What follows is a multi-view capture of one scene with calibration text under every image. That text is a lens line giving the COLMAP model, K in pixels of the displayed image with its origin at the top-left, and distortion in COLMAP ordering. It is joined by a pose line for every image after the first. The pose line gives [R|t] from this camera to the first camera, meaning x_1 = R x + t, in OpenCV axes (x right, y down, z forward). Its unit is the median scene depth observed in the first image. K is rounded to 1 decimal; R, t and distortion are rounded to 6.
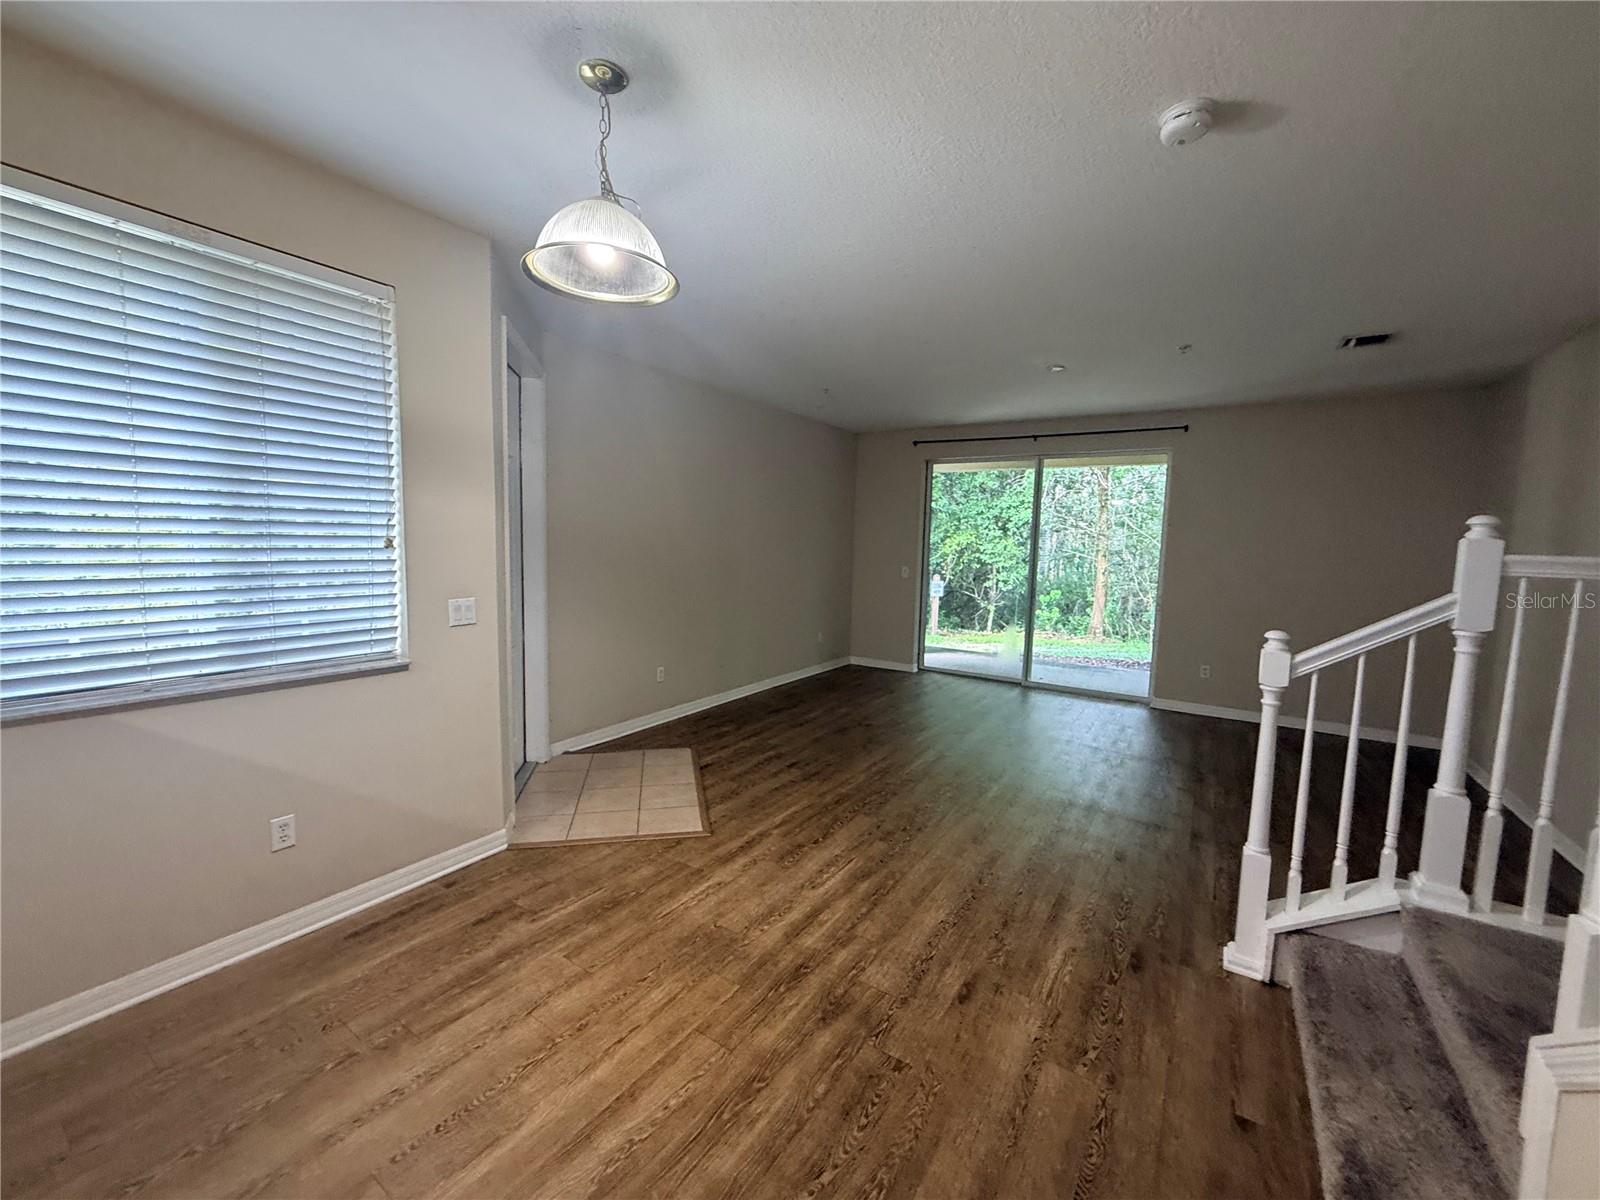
lens RADIAL K [[637.6, 0, 797.9], [0, 637.6, 599.3], [0, 0, 1]] dist [0.000731, 0.000635]
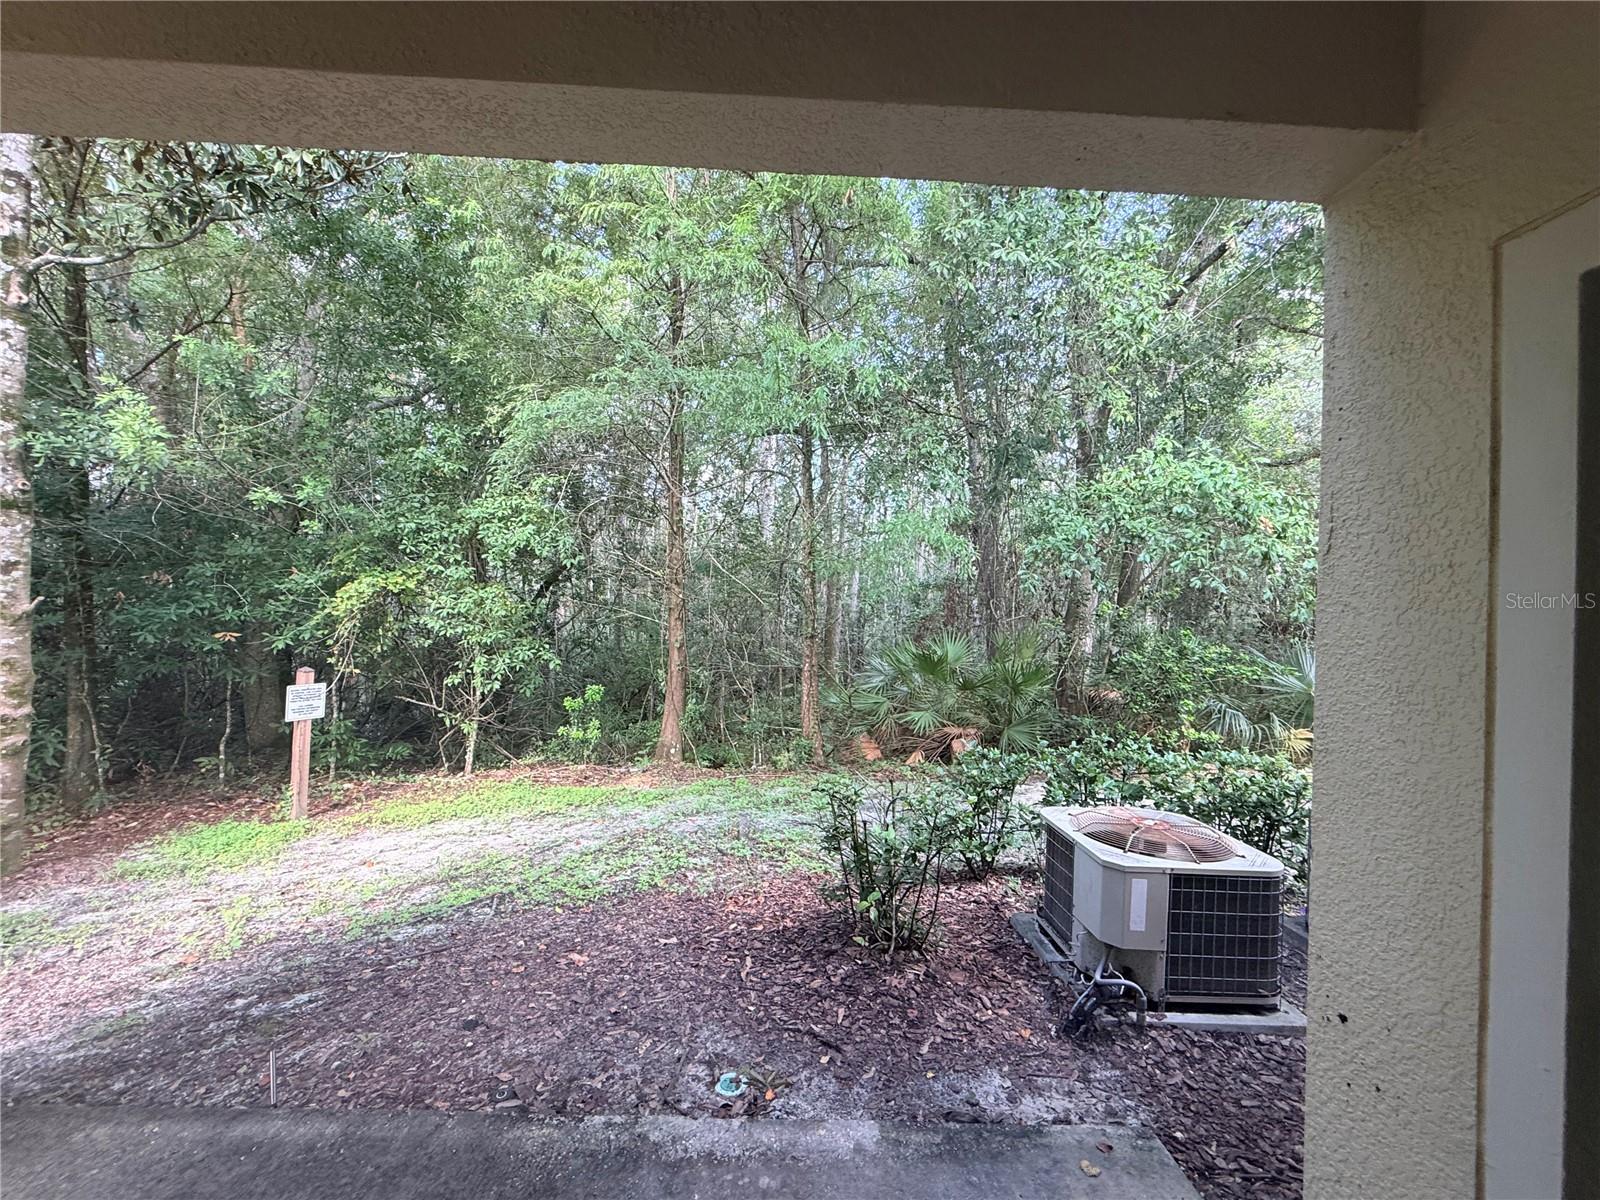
lens RADIAL K [[637.6, 0, 795.7], [0, 637.6, 599.3], [0, 0, 1]] dist [0.000731, 0.000635]
pose [[0.825862, 0.005757, 0.563844, 1.323528], [0.044876, 0.996105, -0.075900, -0.199589], [-0.562084, 0.087986, 0.822387, 2.542103]]
